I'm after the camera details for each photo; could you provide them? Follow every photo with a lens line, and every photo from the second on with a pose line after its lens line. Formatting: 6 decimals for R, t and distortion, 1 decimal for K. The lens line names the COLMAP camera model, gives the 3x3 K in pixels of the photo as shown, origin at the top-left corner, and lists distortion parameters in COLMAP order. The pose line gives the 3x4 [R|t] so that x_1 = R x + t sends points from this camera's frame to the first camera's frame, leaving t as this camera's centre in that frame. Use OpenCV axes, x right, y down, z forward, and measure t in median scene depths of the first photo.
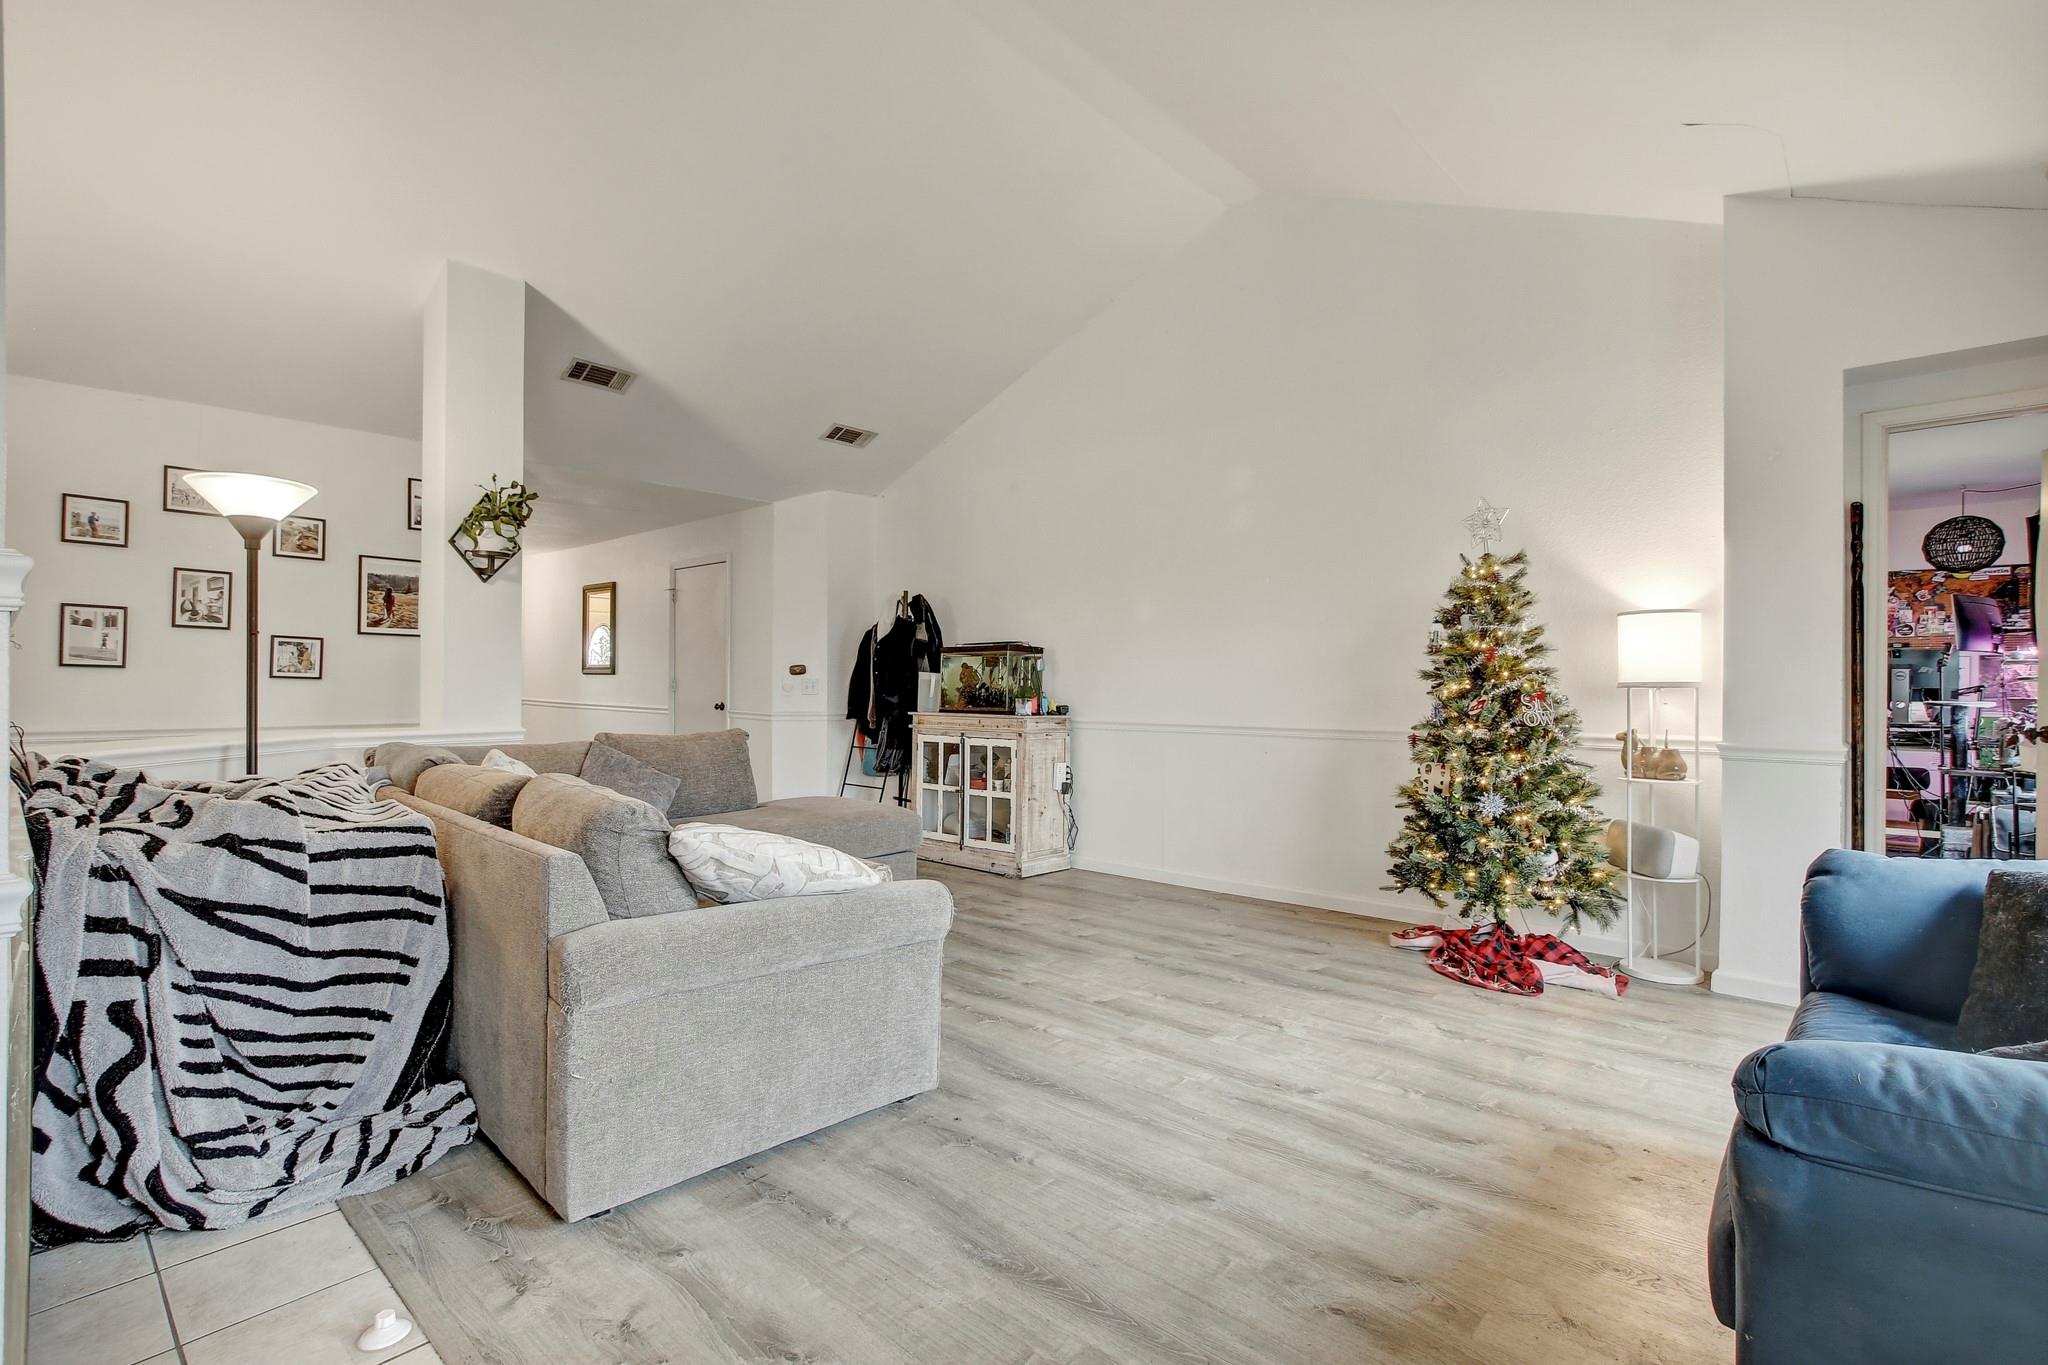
lens RADIAL K [[931.9, 0, 1029.9], [0, 931.9, 685.4], [0, 0, 1]] dist [-0.015909, 0.006350]
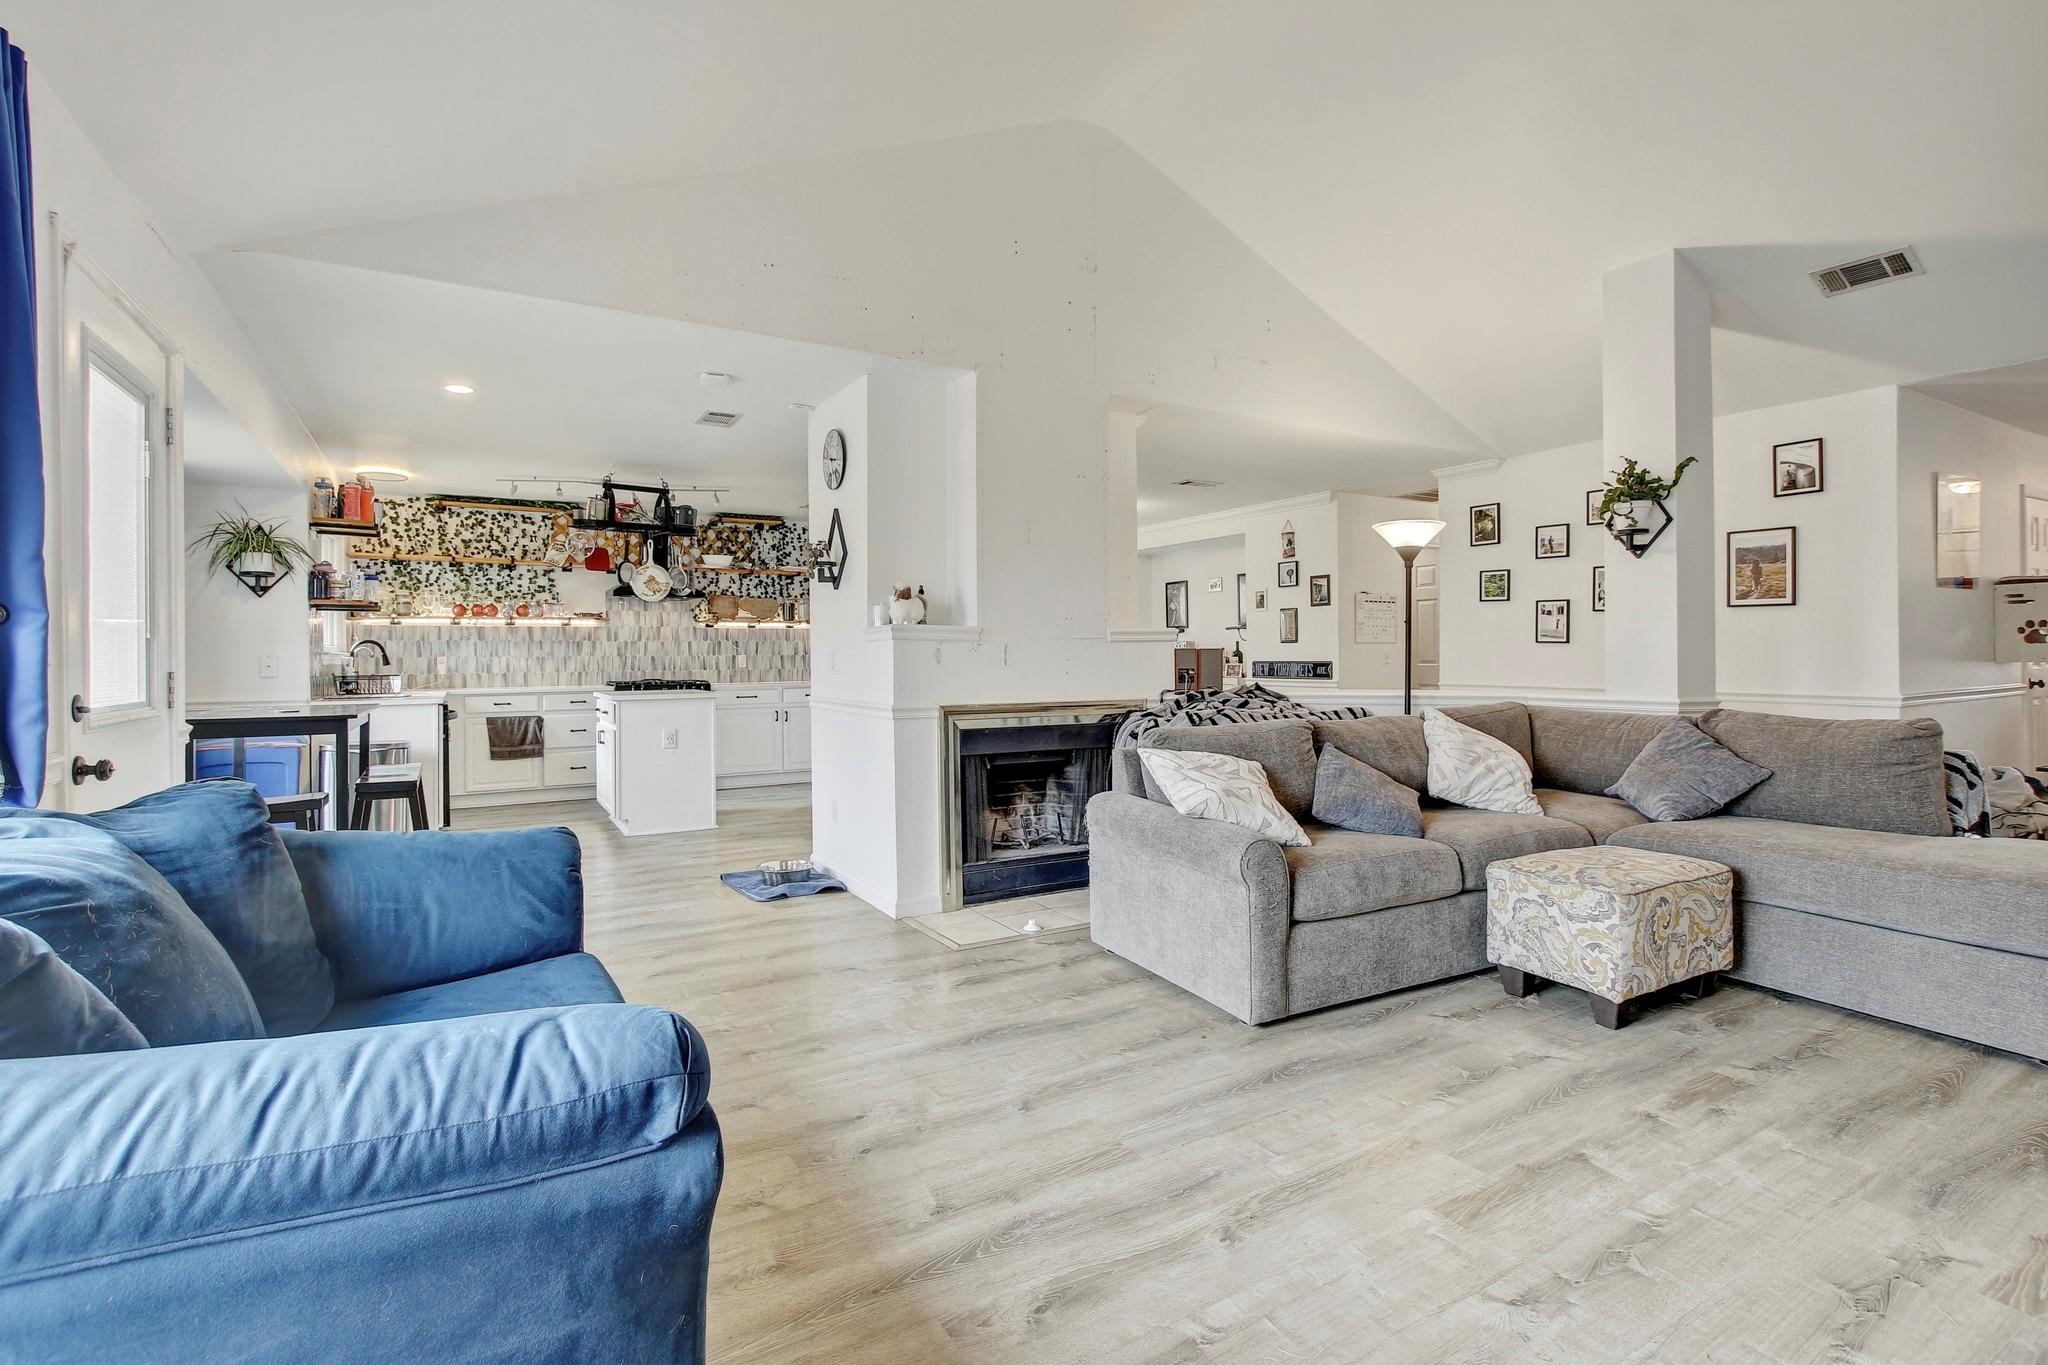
lens RADIAL K [[931.9, 0, 1028.1], [0, 931.9, 661.5], [0, 0, 1]] dist [-0.015909, 0.006350]
pose [[-0.289700, 0.007844, -0.957085, 0.883483], [0.002624, 0.999969, 0.007401, -0.005411], [0.957114, -0.000367, -0.289711, 0.919502]]
